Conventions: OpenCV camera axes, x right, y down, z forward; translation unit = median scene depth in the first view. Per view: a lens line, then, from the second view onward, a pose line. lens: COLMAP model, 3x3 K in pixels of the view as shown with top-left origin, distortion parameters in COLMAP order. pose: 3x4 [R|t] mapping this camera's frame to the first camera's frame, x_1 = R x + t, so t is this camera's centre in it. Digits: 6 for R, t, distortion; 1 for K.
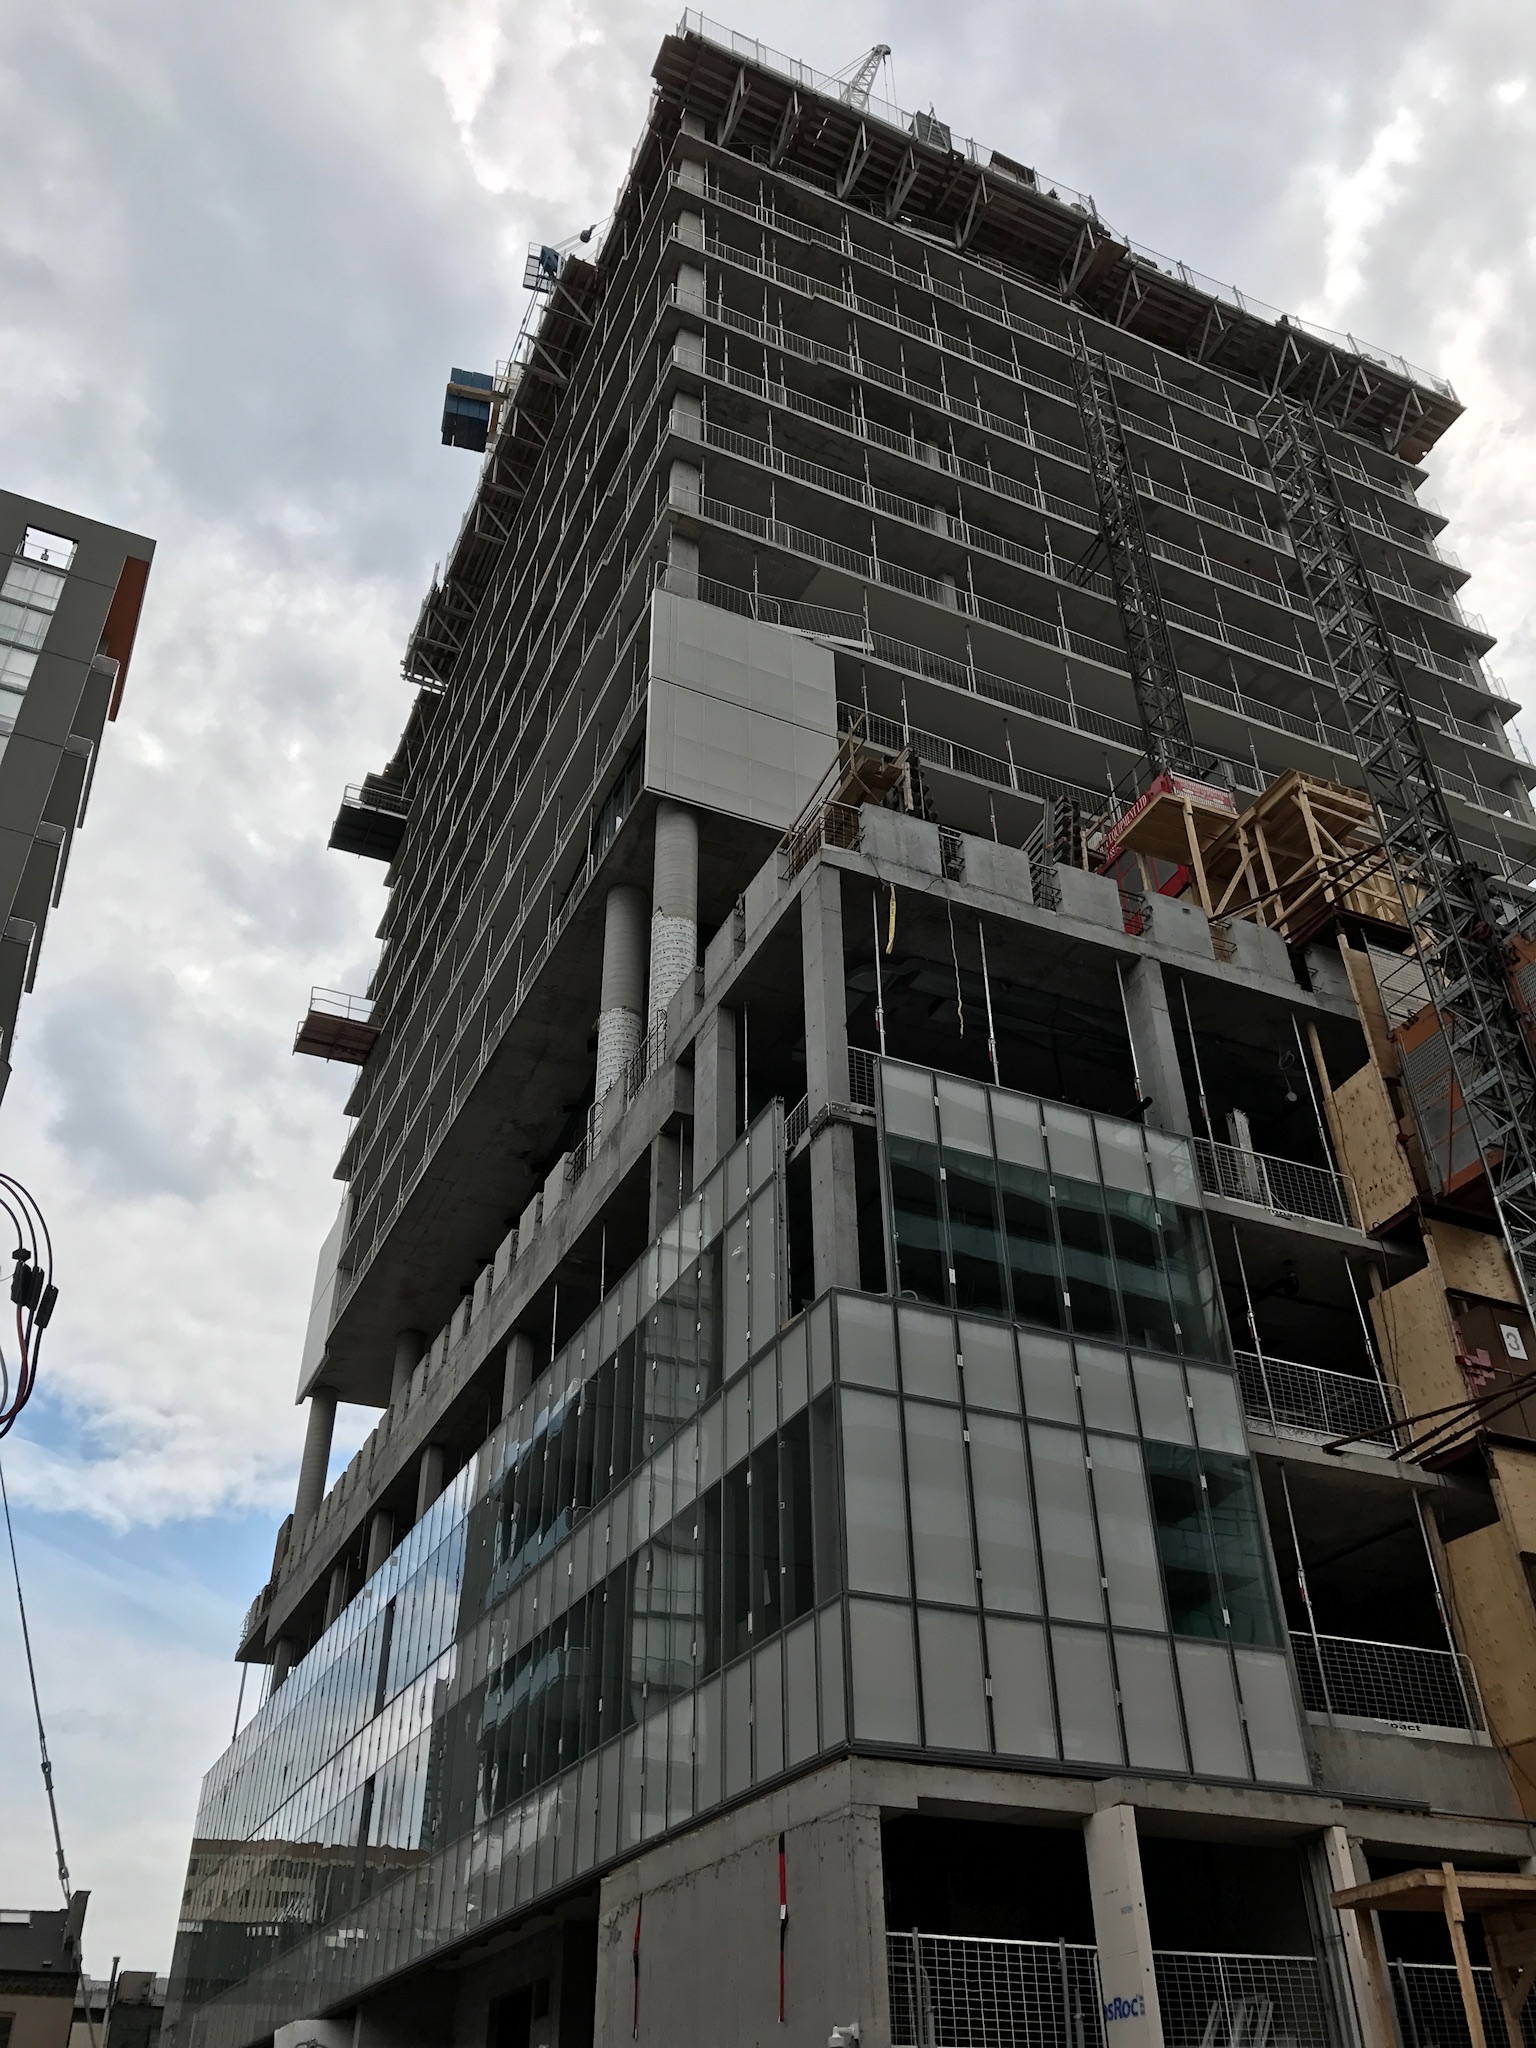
lens RADIAL K [[1698.7, 0, 783.6], [0, 1698.7, 1023.2], [0, 0, 1]] dist [0.054097, -0.044495]
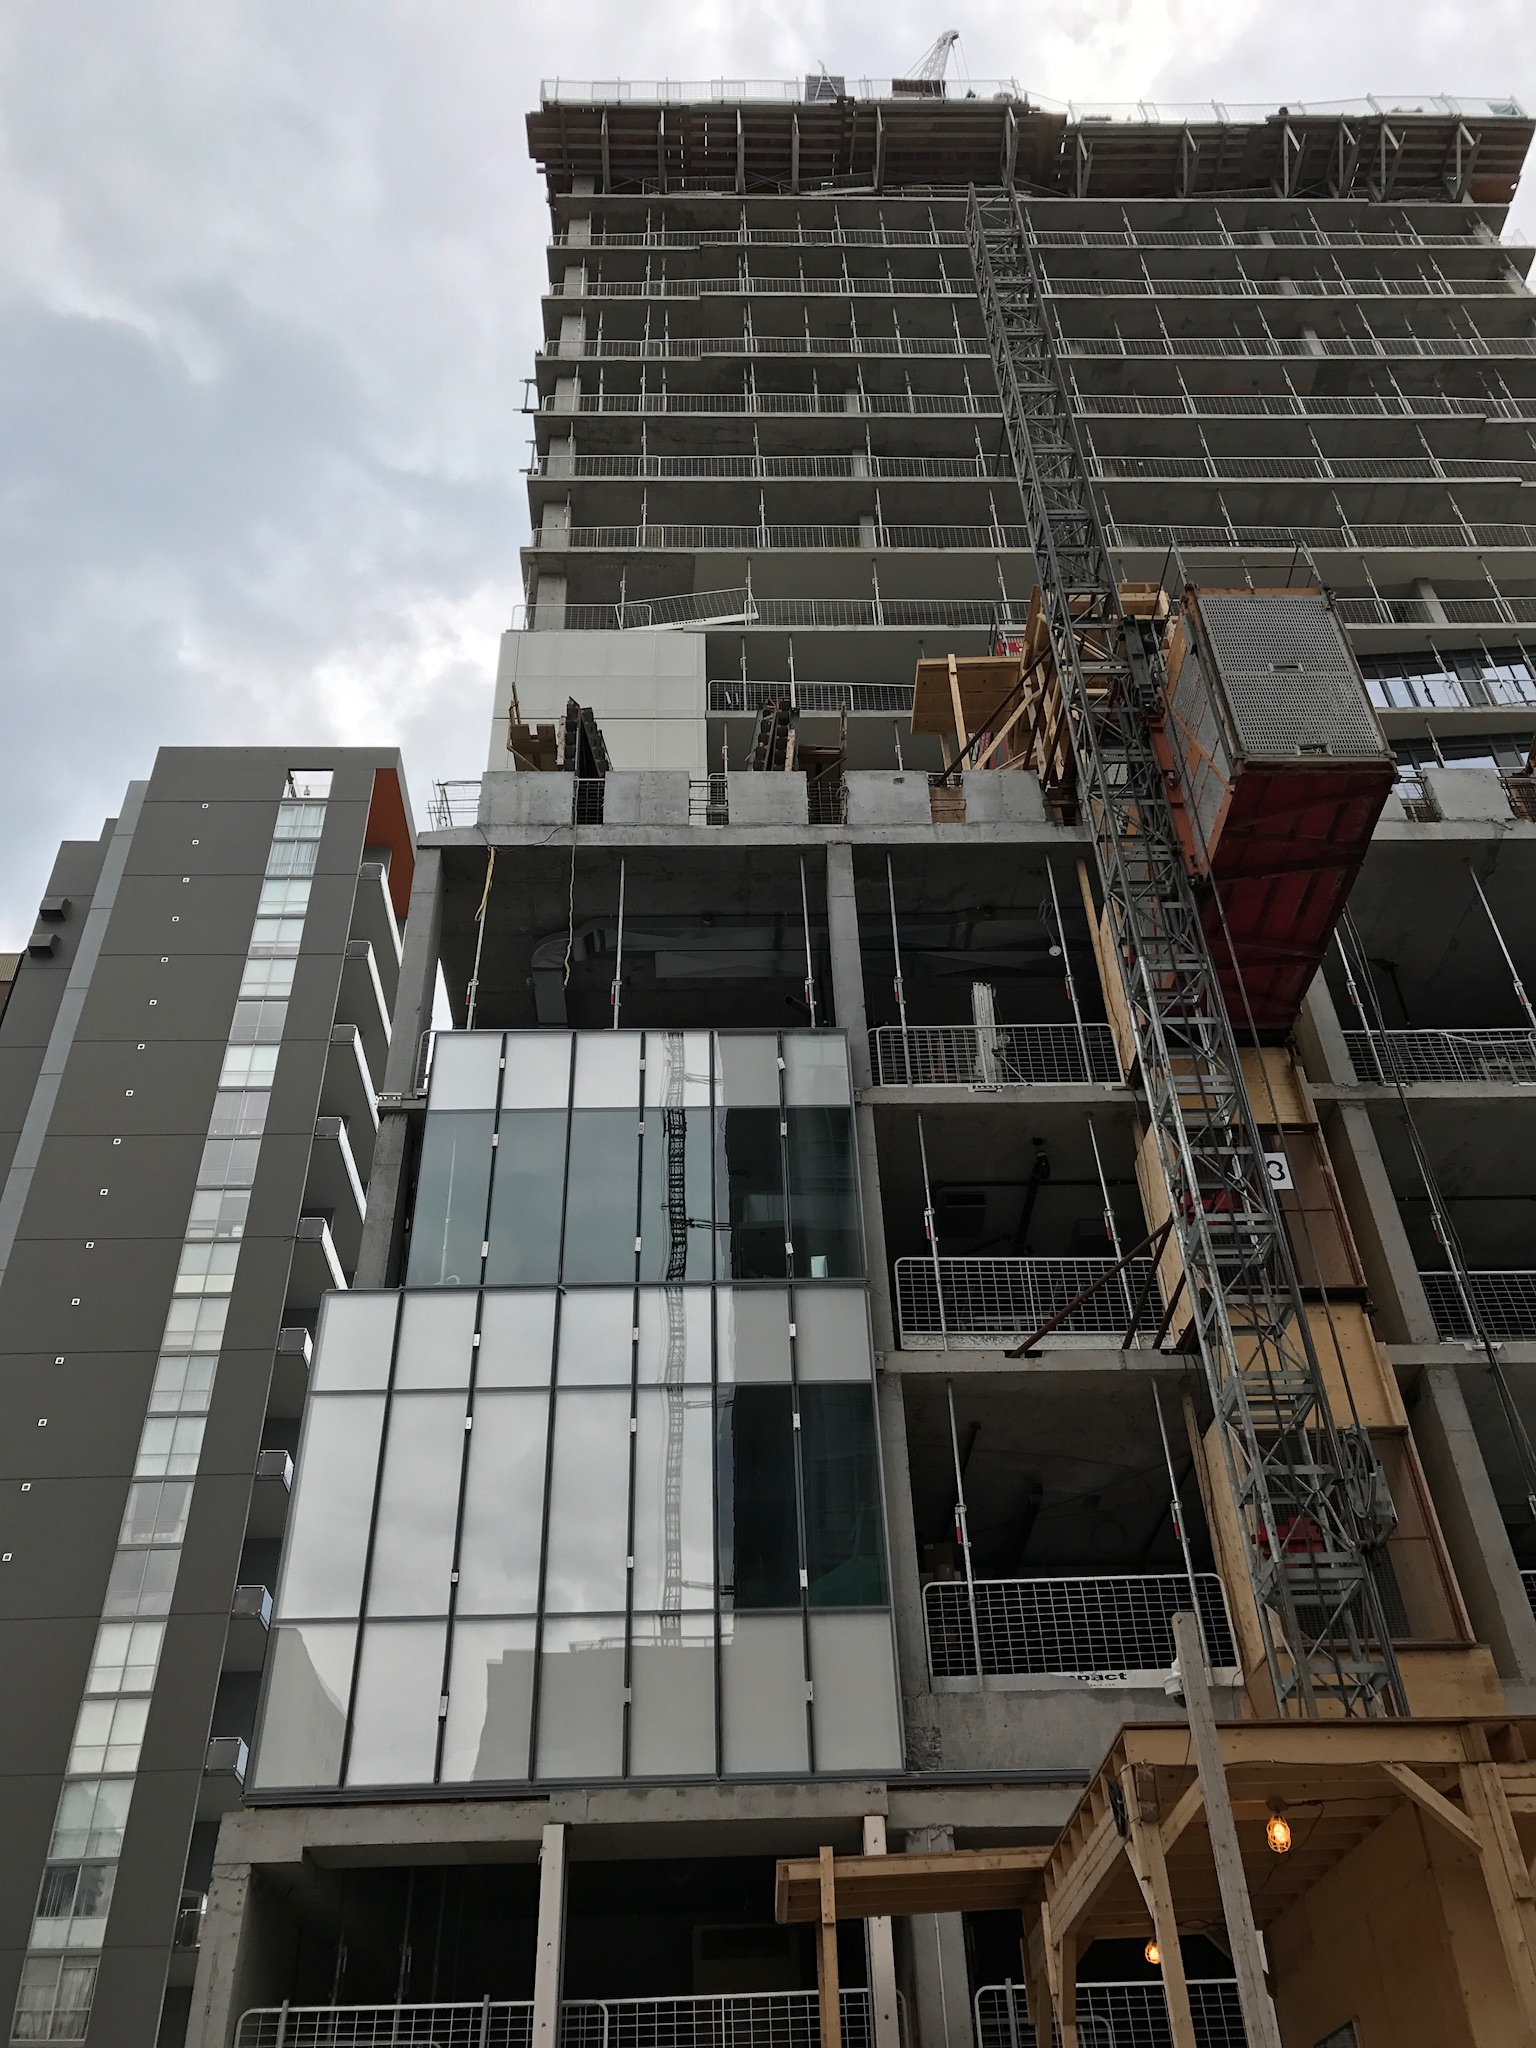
lens RADIAL K [[1707.2, 0, 763.9], [0, 1707.2, 1014.3], [0, 0, 1]] dist [0.042043, -0.017987]
pose [[0.915779, -0.263190, -0.303446, 0.423707], [0.247574, 0.964719, -0.089575, 0.115818], [0.316316, 0.006905, 0.948629, 0.156200]]
